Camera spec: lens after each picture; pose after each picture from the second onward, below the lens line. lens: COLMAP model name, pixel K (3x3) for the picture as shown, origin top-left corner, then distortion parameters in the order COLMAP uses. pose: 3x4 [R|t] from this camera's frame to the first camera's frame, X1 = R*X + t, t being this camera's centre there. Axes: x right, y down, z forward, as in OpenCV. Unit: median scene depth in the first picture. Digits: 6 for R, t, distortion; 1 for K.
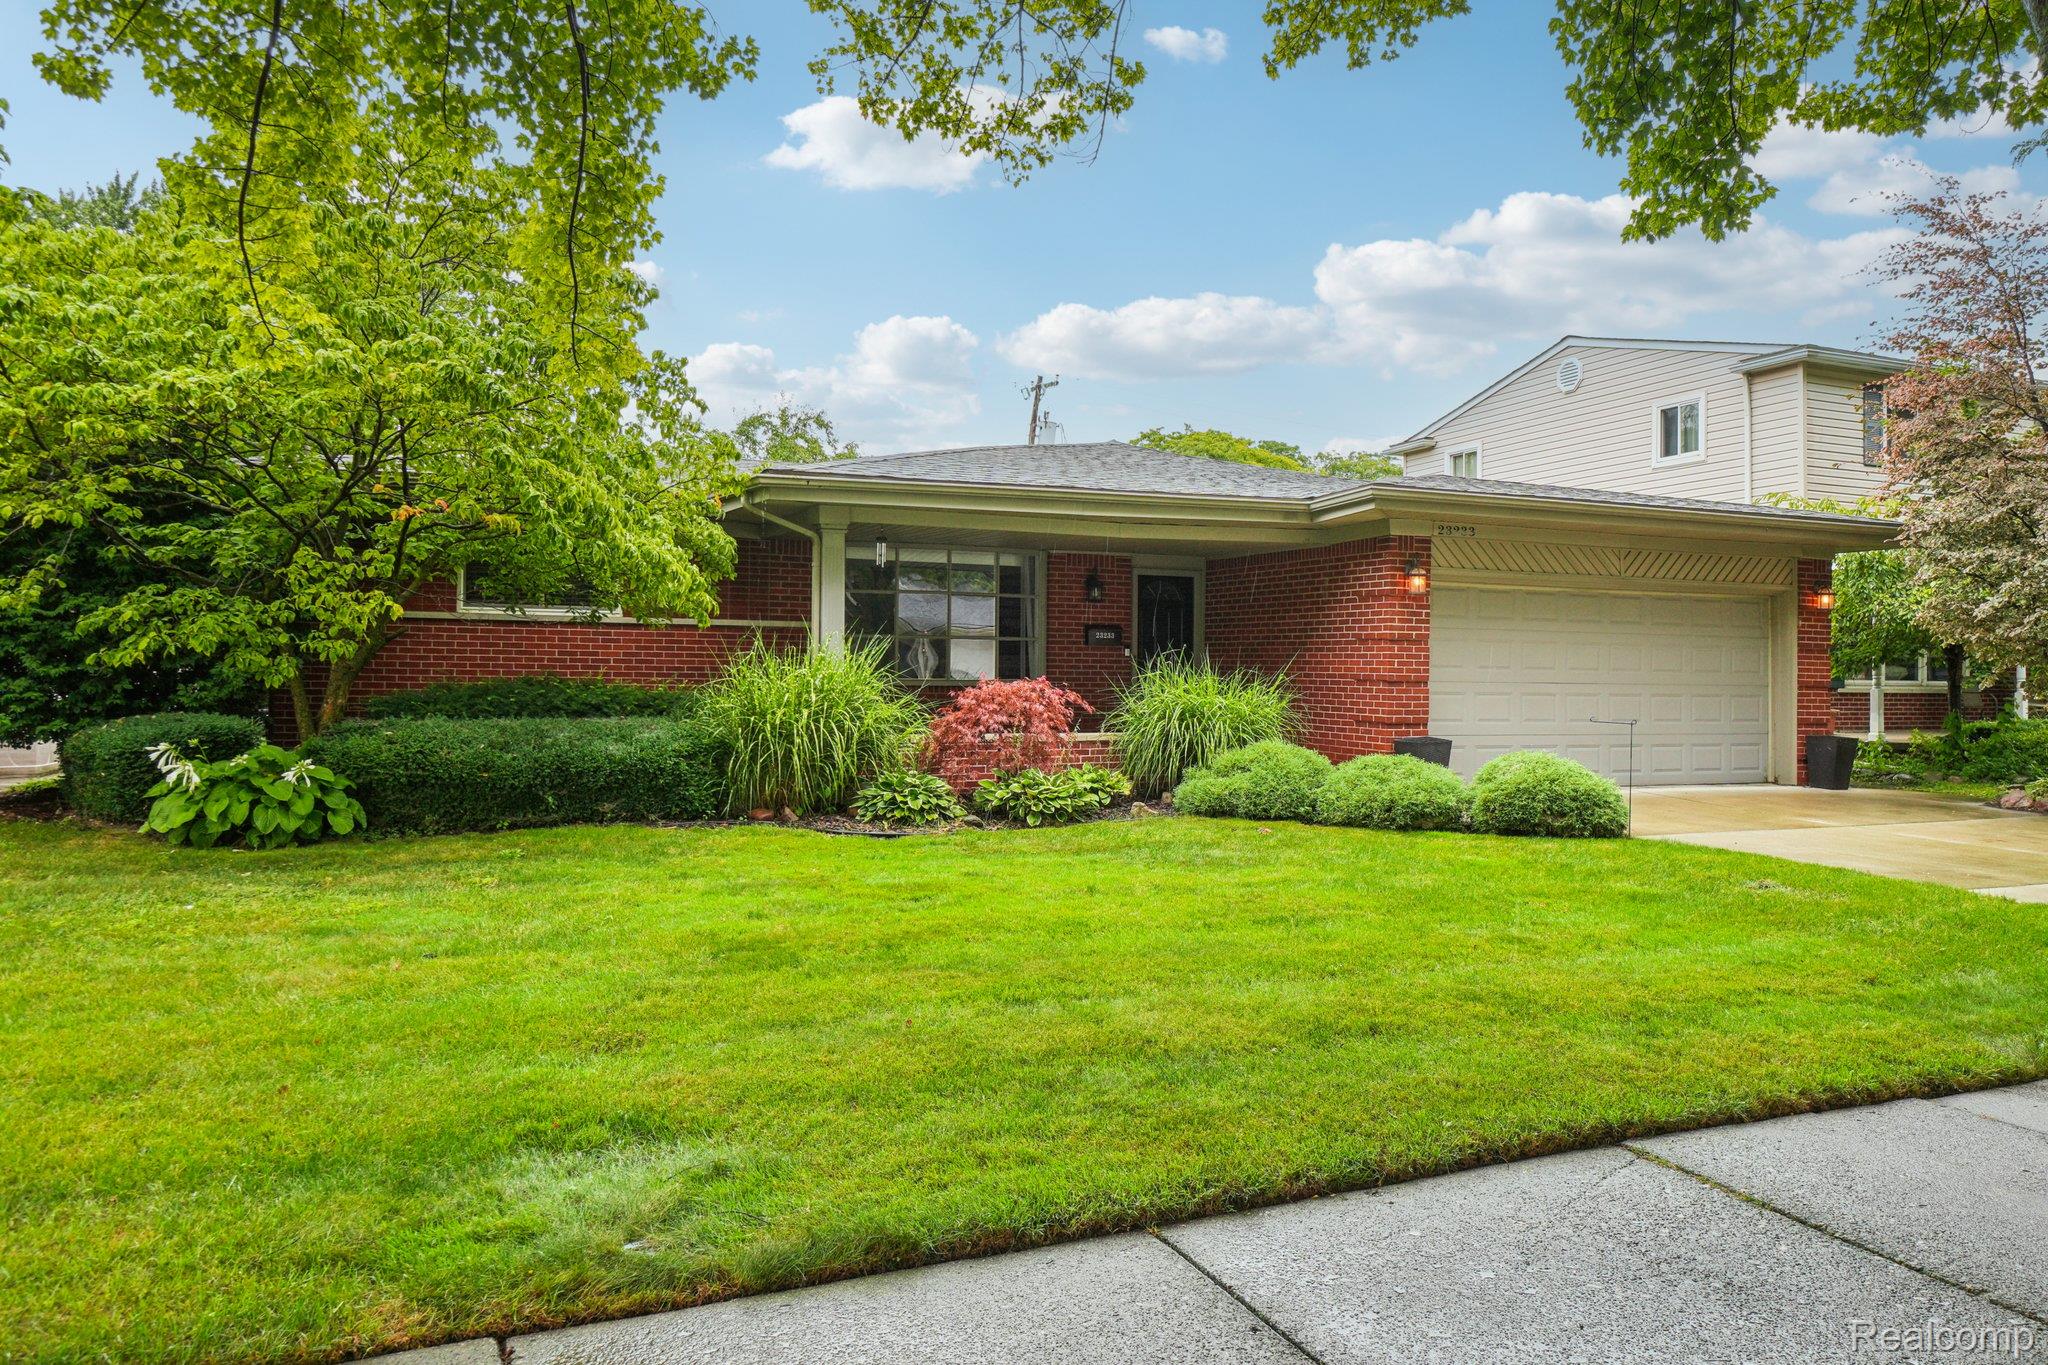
lens RADIAL K [[1420.0, 0, 1020.5], [0, 1420.0, 673.7], [0, 0, 1]] dist [-0.022800, -0.001253]
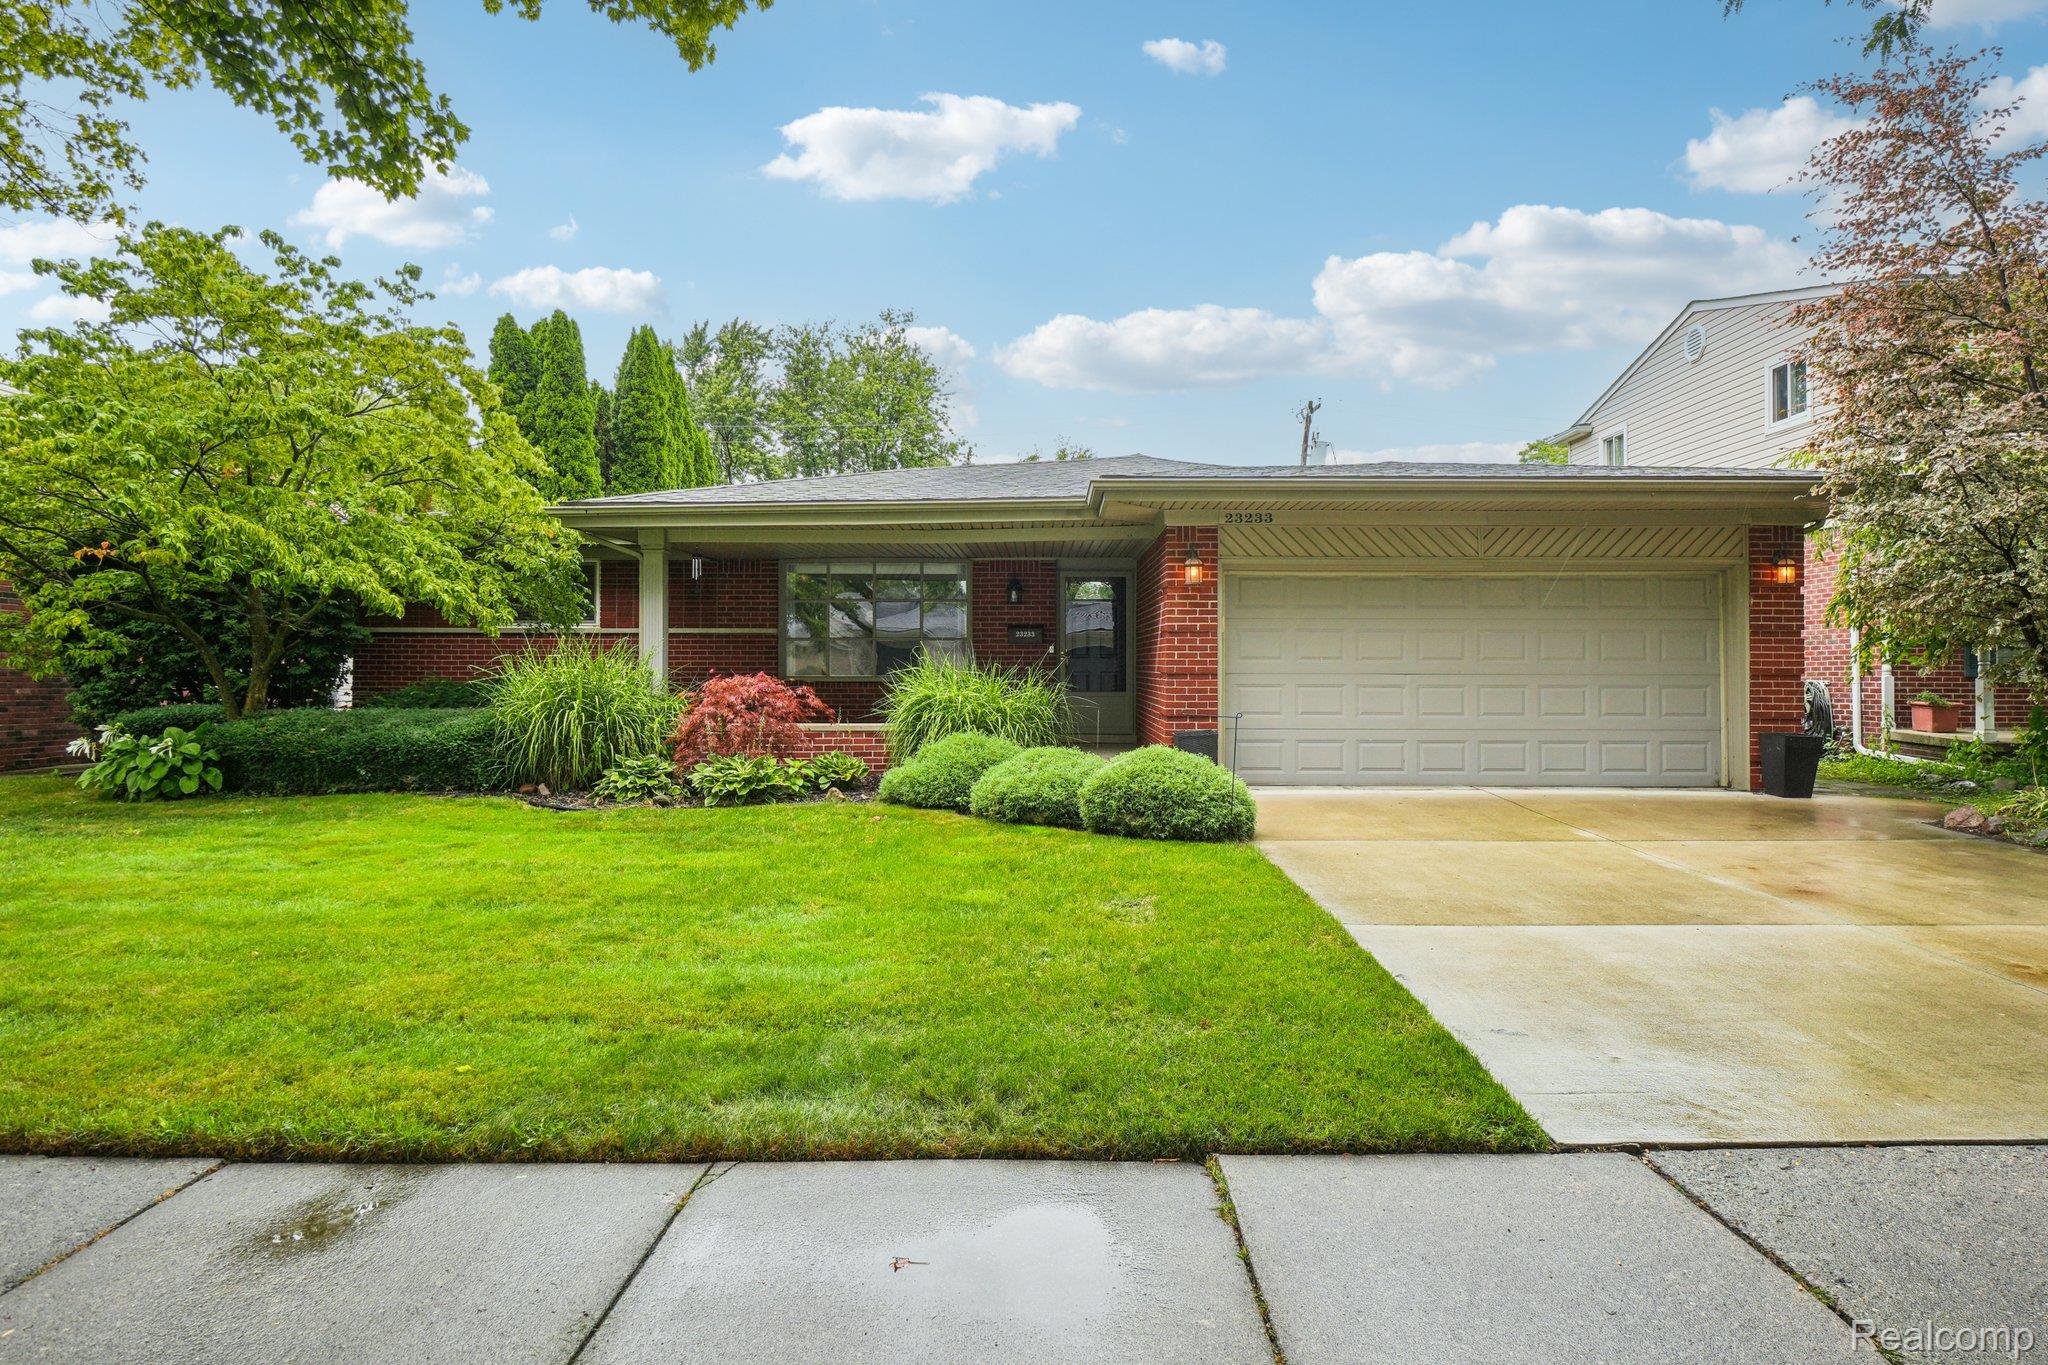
lens RADIAL K [[1187.7, 0, 1015.7], [0, 1187.7, 662.6], [0, 0, 1]] dist [-0.017748, 0.000205]
pose [[0.918933, -0.013249, -0.394191, 0.478787], [0.009645, 0.999892, -0.011122, 0.005746], [0.394296, 0.006418, 0.918961, 0.189881]]
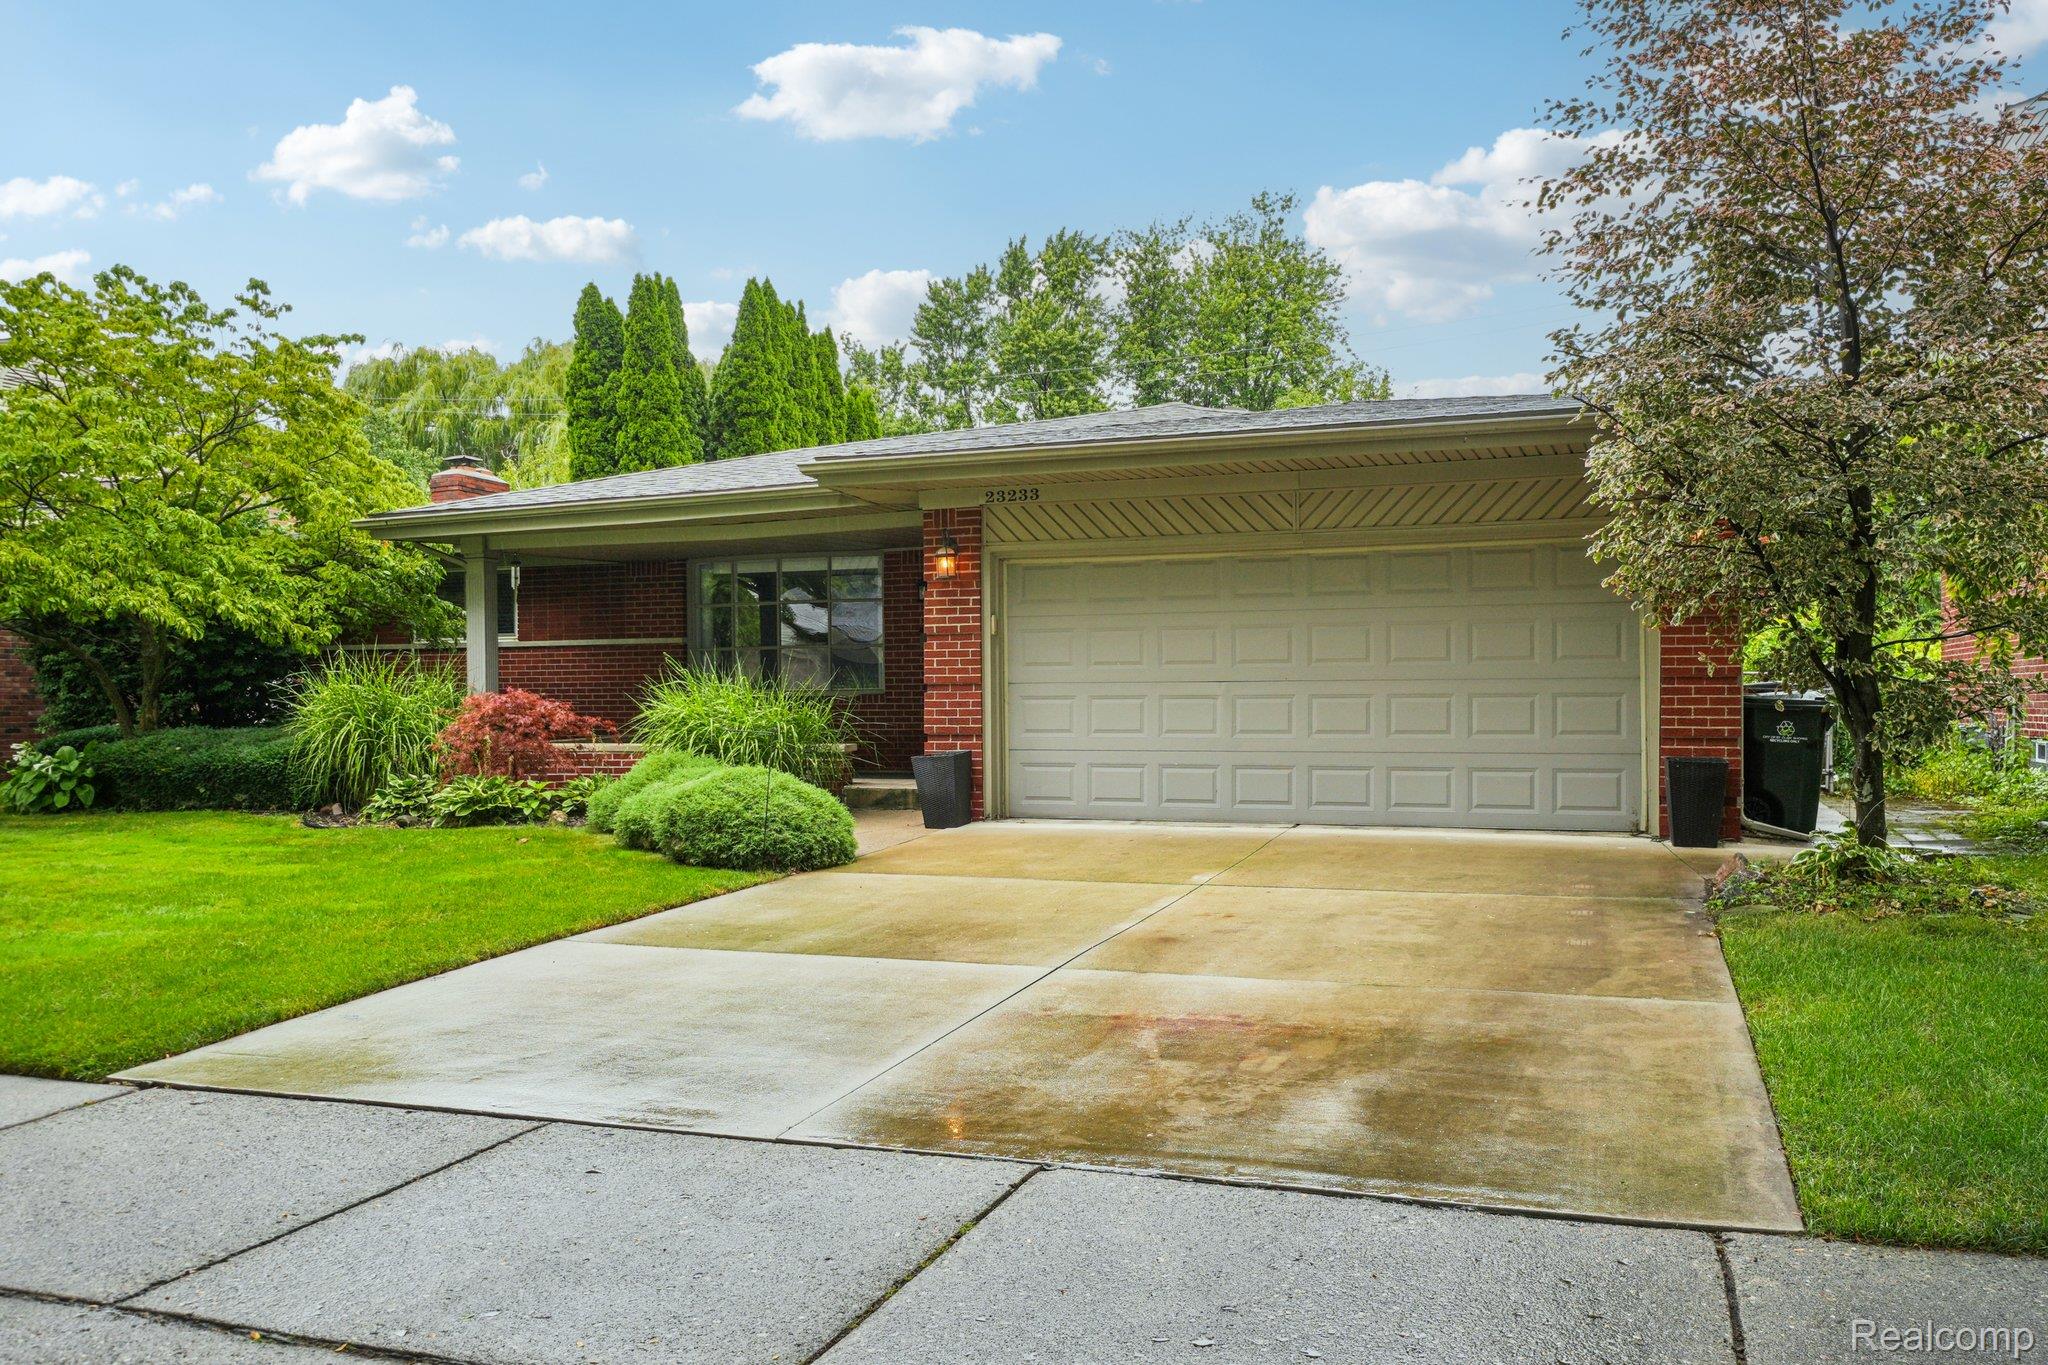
lens RADIAL K [[1637.9, 0, 1034.4], [0, 1637.9, 704.3], [0, 0, 1]] dist [-0.012054, 0.001518]
pose [[0.725464, -0.011338, -0.688166, 0.952817], [0.019155, 0.999810, 0.003720, 0.014404], [0.687993, -0.015880, 0.725543, 0.330431]]
